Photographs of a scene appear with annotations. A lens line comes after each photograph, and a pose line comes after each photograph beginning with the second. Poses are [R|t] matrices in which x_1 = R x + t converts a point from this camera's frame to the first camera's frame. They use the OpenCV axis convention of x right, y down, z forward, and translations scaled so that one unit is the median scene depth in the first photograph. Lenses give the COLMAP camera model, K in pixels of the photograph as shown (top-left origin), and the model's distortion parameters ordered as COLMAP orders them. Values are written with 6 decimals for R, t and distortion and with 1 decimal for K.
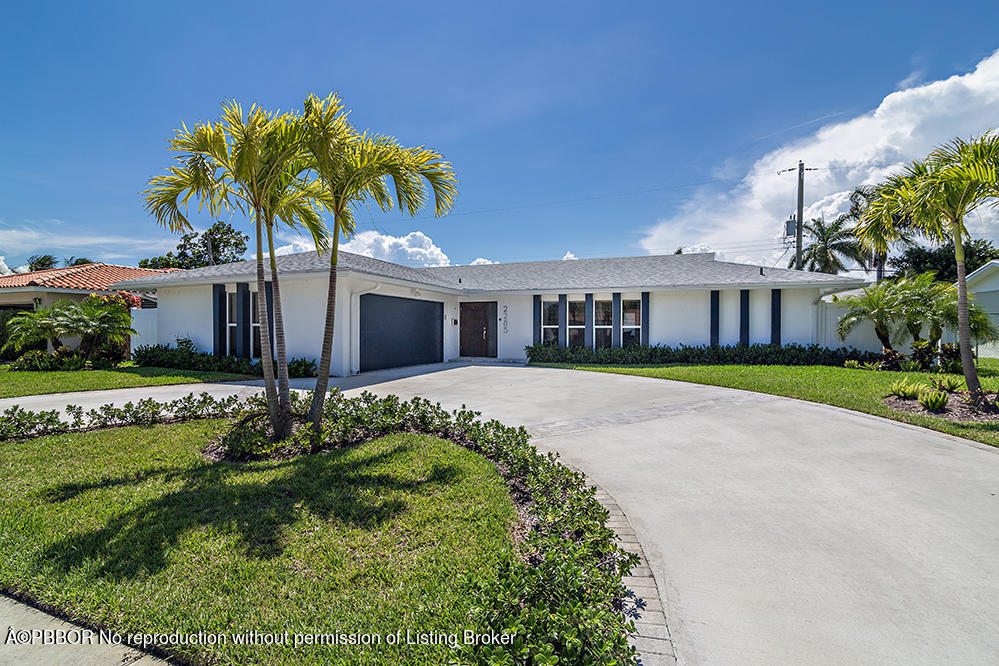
lens RADIAL K [[478.7, 0, 493.8], [0, 478.7, 332.4], [0, 0, 1]] dist [-0.012780, -0.002376]
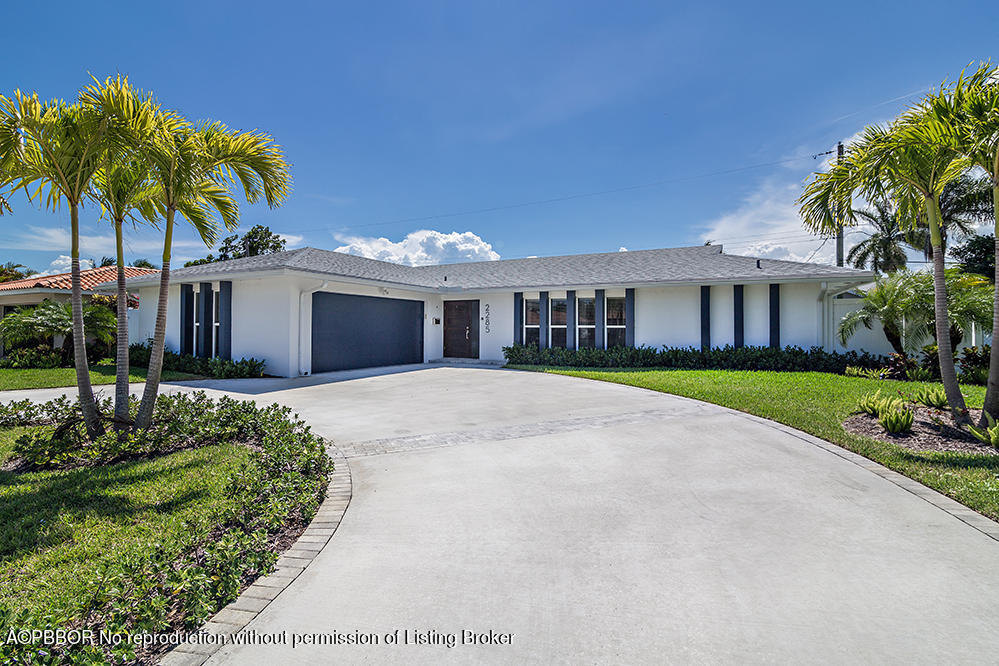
lens RADIAL K [[478.7, 0, 499.0], [0, 478.7, 334.1], [0, 0, 1]] dist [-0.012780, -0.002376]
pose [[0.993565, 0.002616, -0.113232, 0.161950], [-0.001943, 0.999980, 0.006057, -0.002249], [0.113245, -0.005798, 0.993550, 0.061244]]
